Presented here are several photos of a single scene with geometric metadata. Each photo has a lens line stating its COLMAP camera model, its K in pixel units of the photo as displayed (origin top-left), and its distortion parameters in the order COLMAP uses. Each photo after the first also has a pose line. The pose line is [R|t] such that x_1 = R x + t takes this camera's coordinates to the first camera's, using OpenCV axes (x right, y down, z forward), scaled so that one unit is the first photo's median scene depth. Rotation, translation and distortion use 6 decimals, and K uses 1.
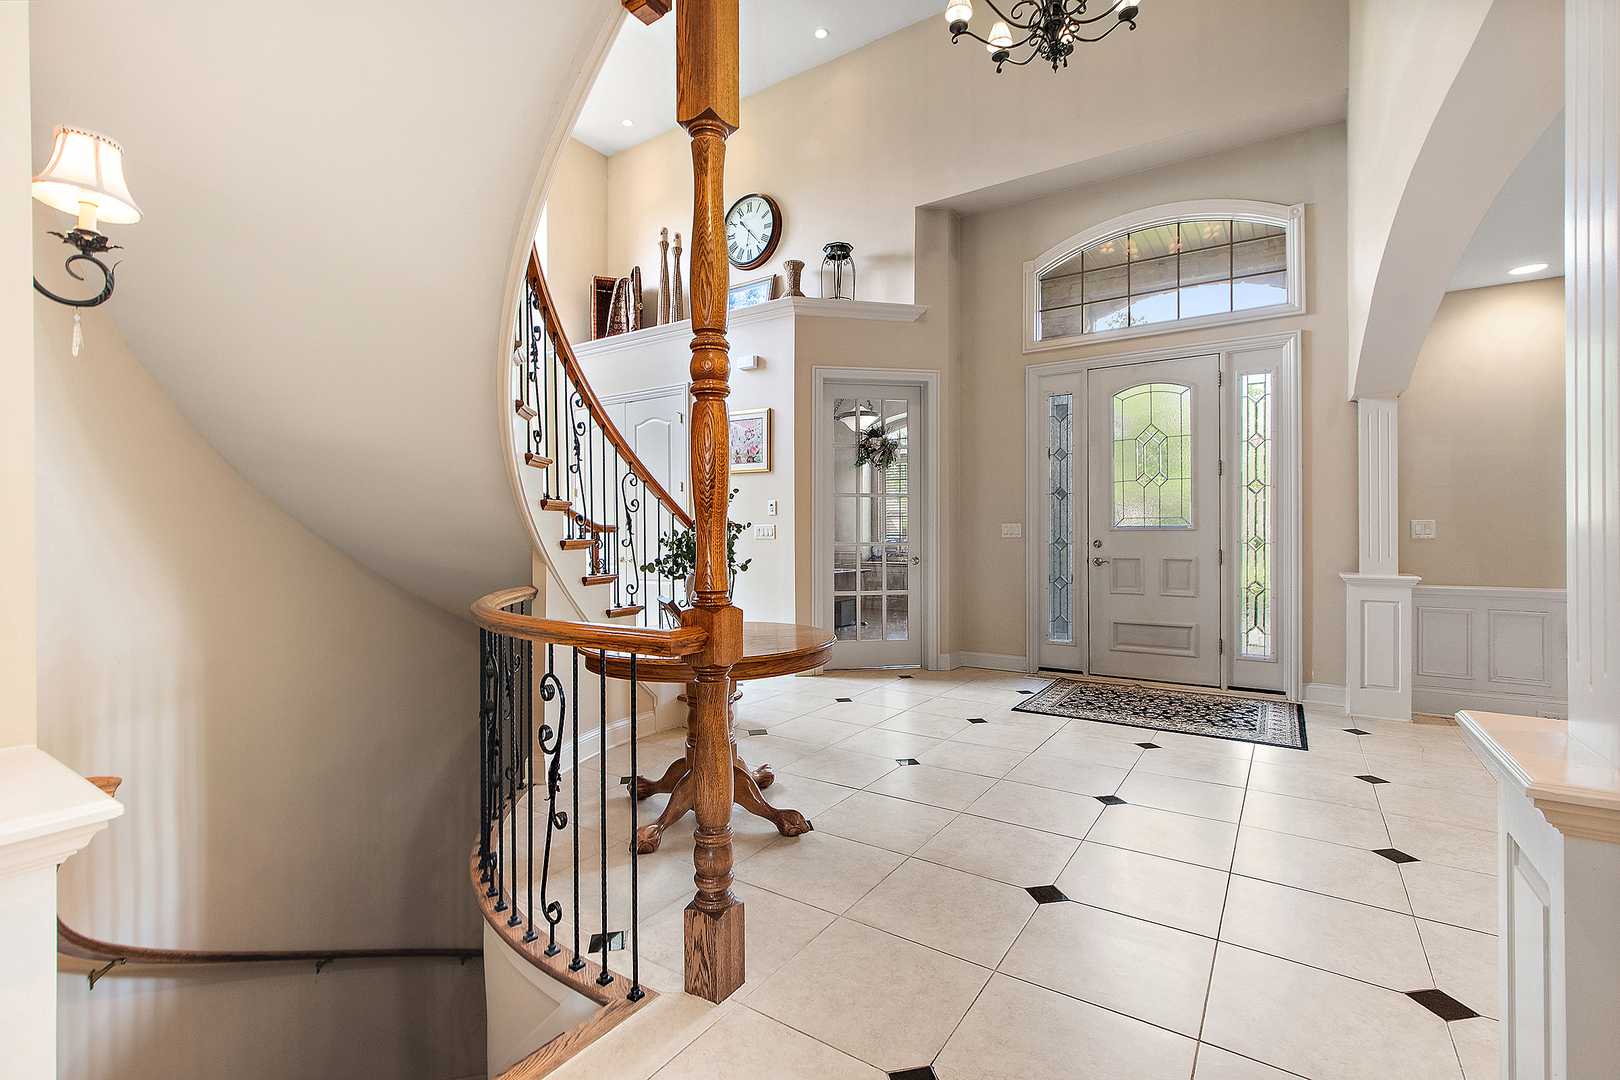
lens RADIAL K [[718.5, 0, 809.4], [0, 718.5, 538.5], [0, 0, 1]] dist [-0.001428, 0.001324]
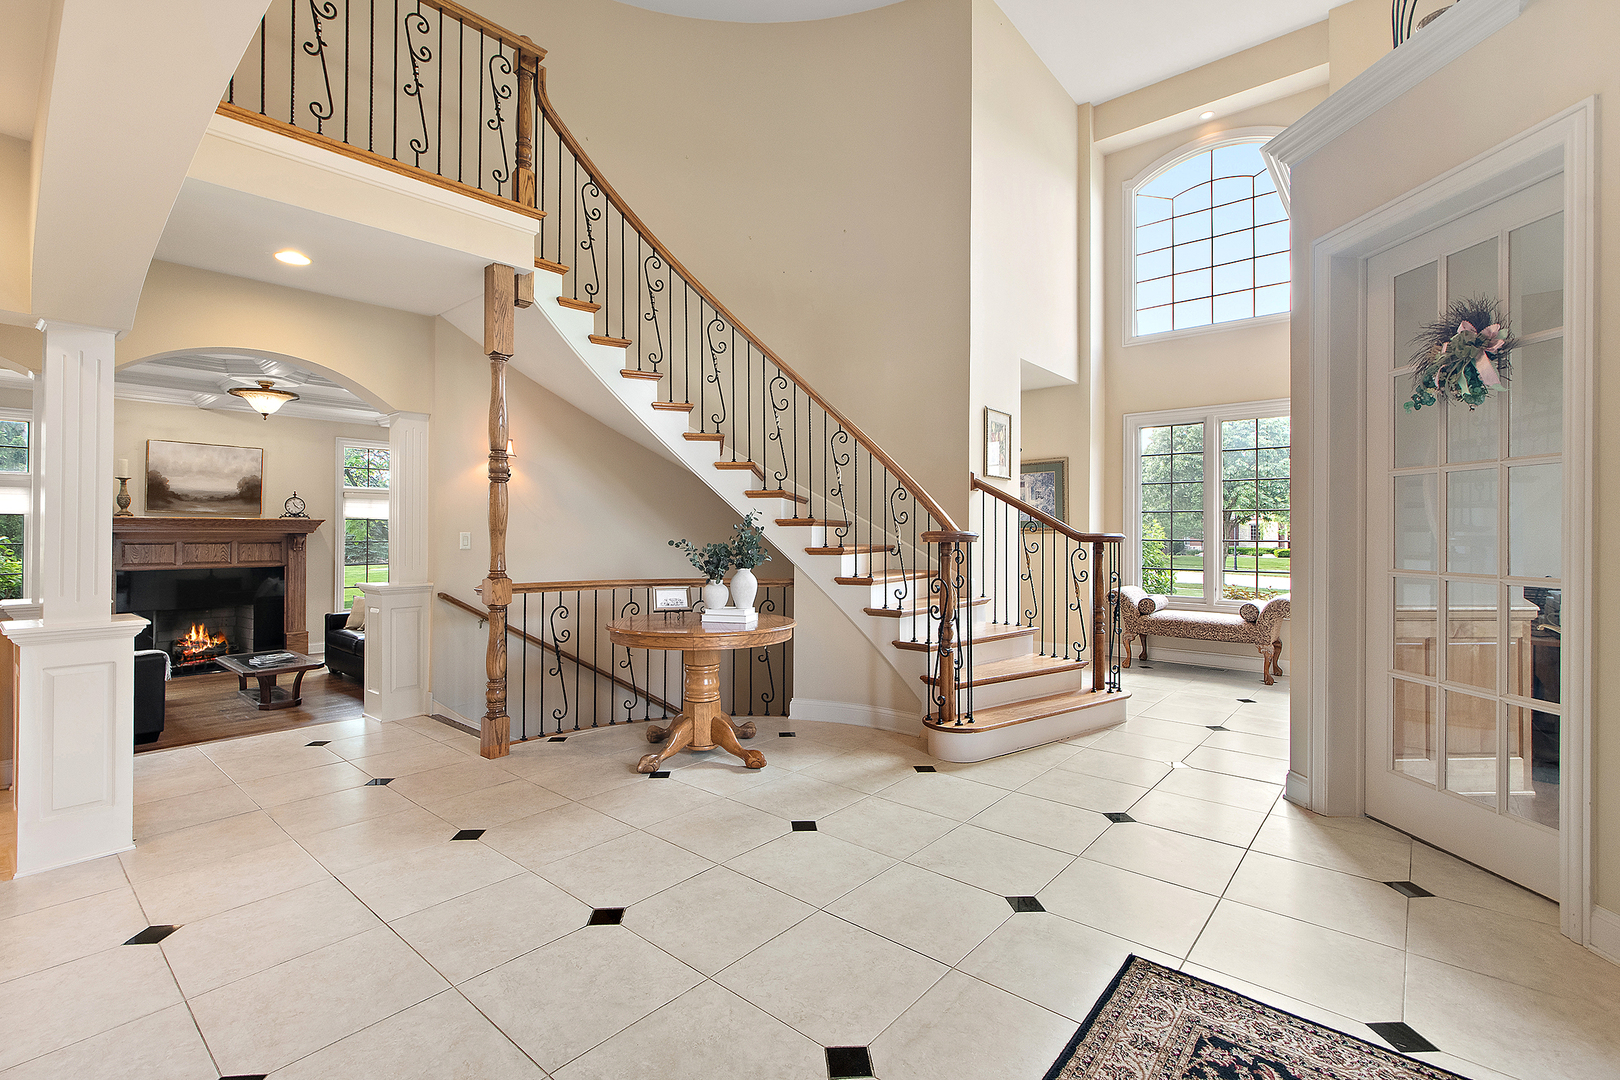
lens RADIAL K [[718.5, 0, 803.9], [0, 718.5, 531.6], [0, 0, 1]] dist [-0.001428, 0.001324]
pose [[-0.115127, 0.003118, -0.993346, 0.854800], [-0.005498, 0.999978, 0.003776, -0.030143], [0.993336, 0.005896, -0.115107, 0.969661]]
